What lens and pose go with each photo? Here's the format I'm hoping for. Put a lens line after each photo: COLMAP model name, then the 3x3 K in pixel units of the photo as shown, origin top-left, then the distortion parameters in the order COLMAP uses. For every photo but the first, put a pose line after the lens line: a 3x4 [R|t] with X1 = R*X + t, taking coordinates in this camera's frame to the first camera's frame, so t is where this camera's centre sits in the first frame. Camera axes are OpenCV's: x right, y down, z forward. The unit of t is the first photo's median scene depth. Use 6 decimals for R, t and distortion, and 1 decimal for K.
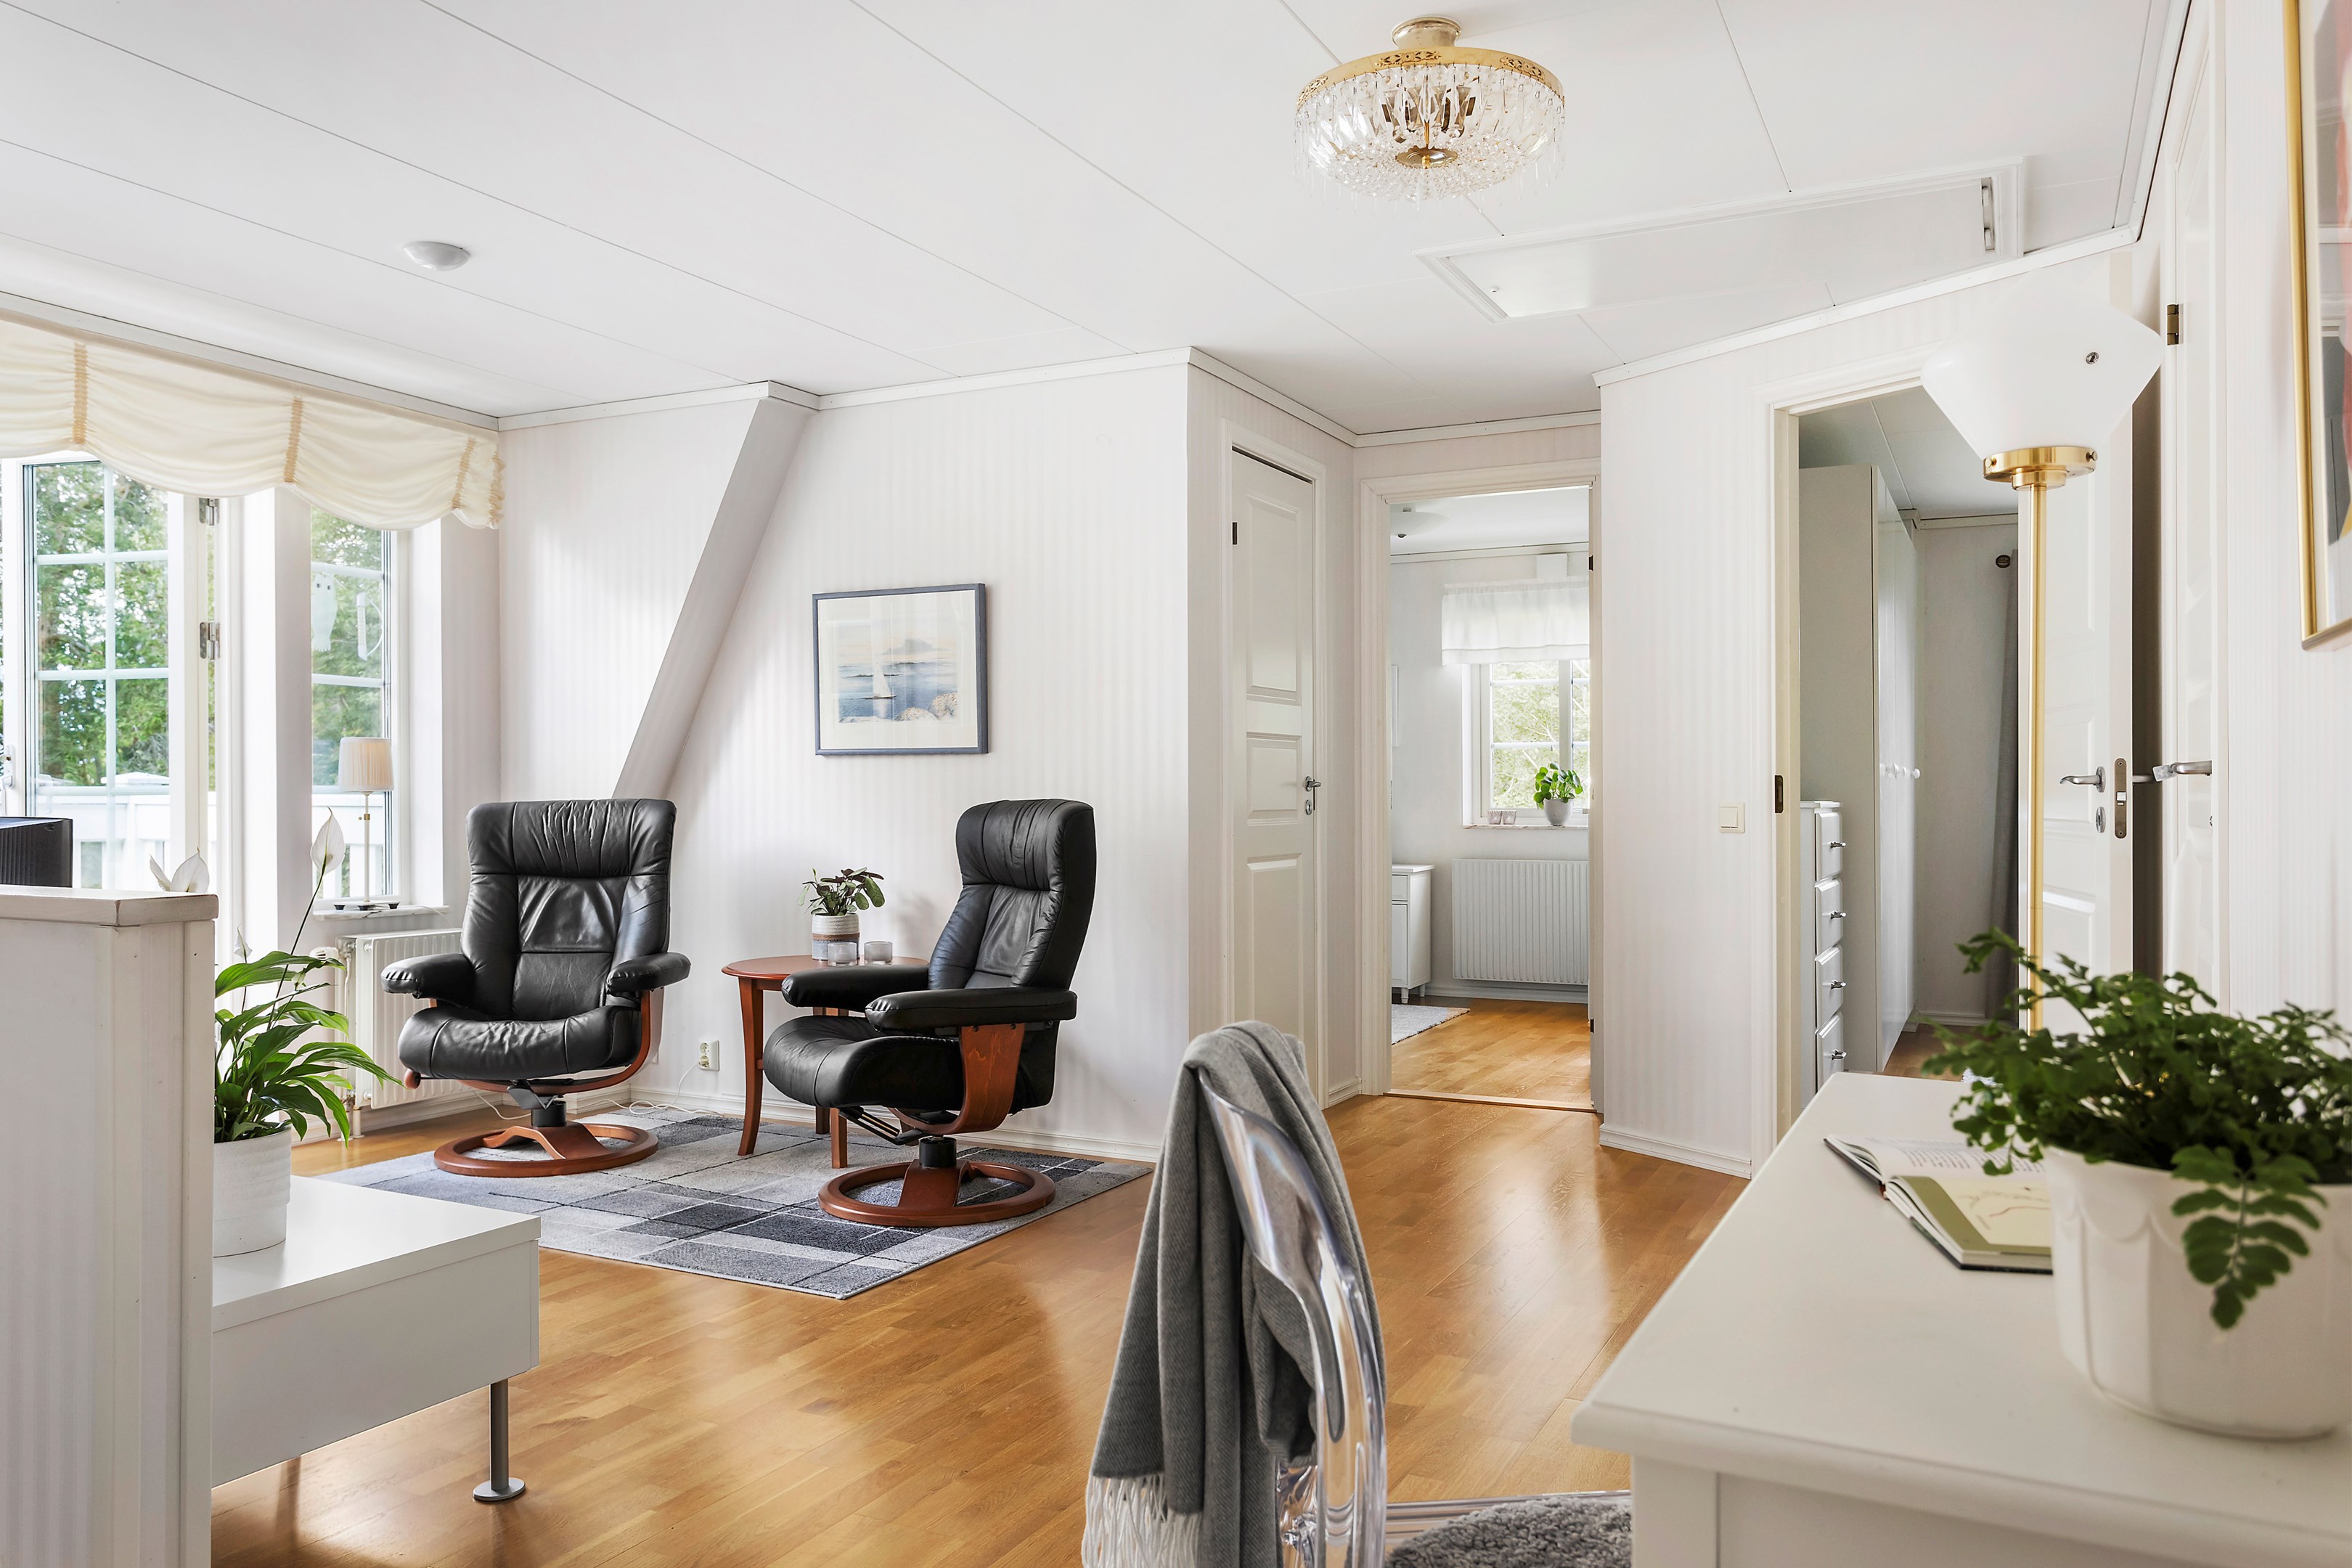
lens RADIAL K [[1657.4, 0, 1176.0], [0, 1657.4, 787.4], [0, 0, 1]] dist [-0.001807, -0.001410]
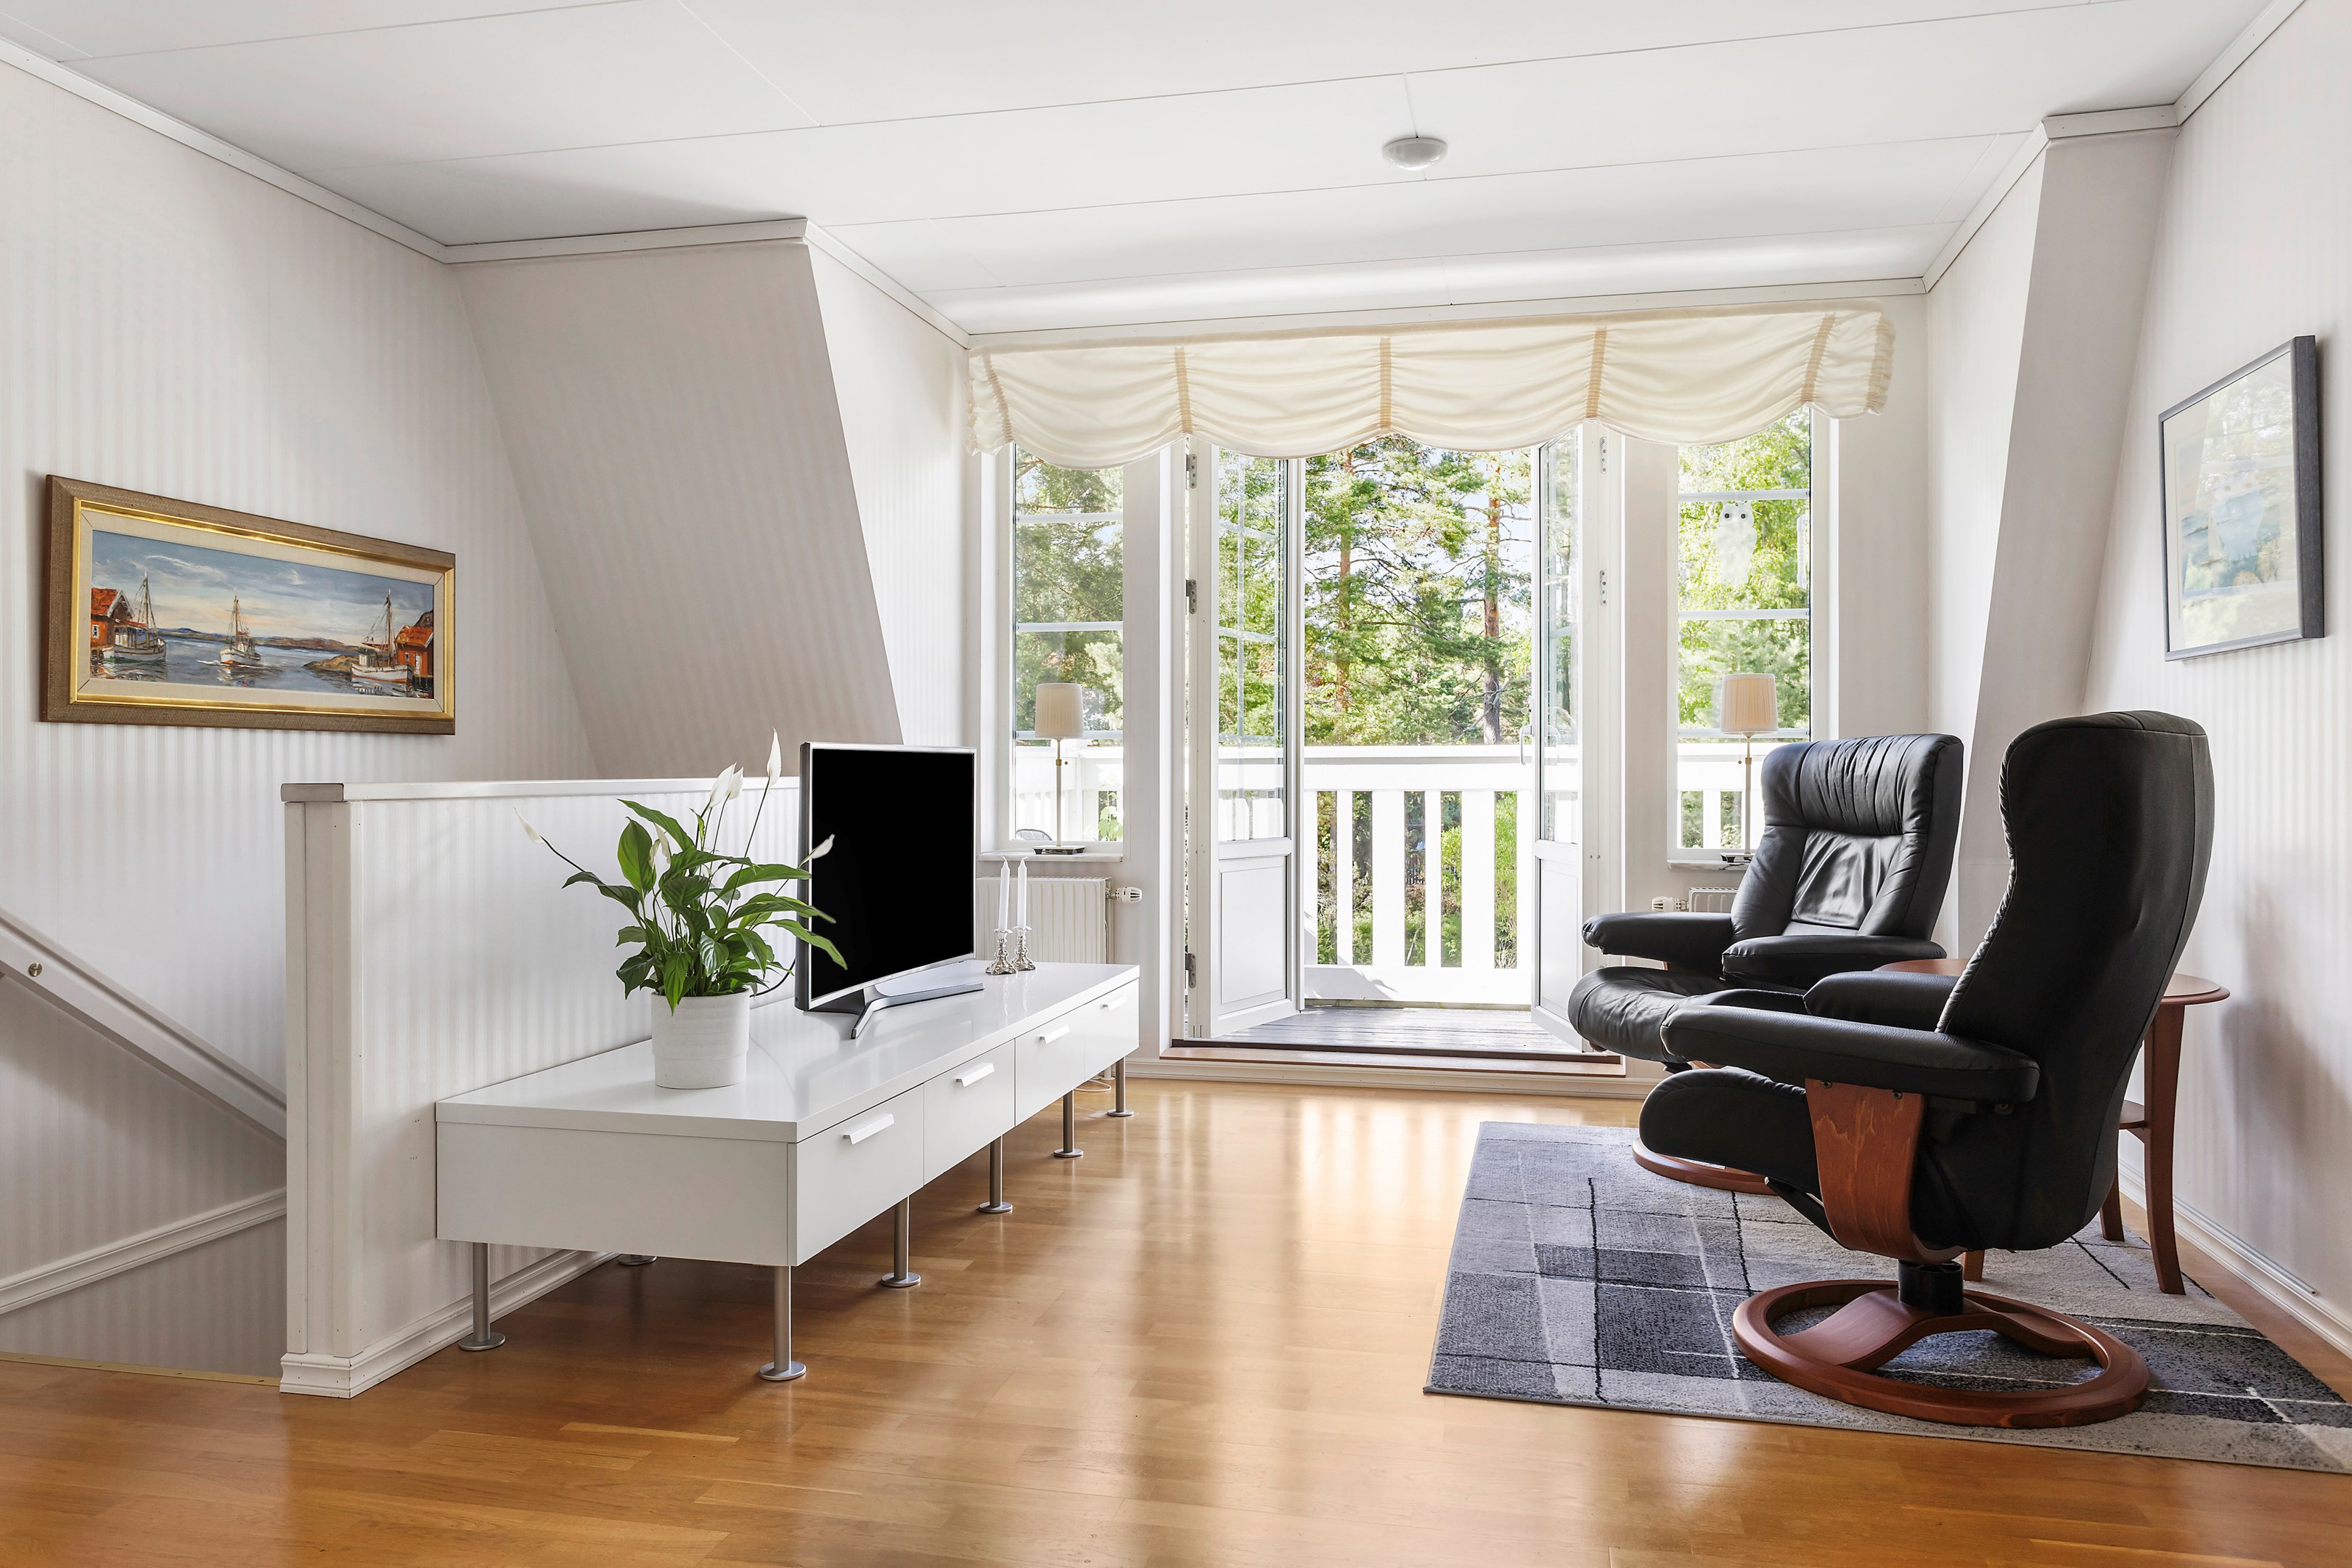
lens RADIAL K [[1657.4, 0, 1174.0], [0, 1657.4, 780.1], [0, 0, 1]] dist [-0.001807, -0.001410]
pose [[0.242745, 0.004646, -0.970079, 0.401741], [0.008482, 0.999940, 0.006912, 0.024433], [0.970053, -0.009906, 0.242691, 0.586829]]
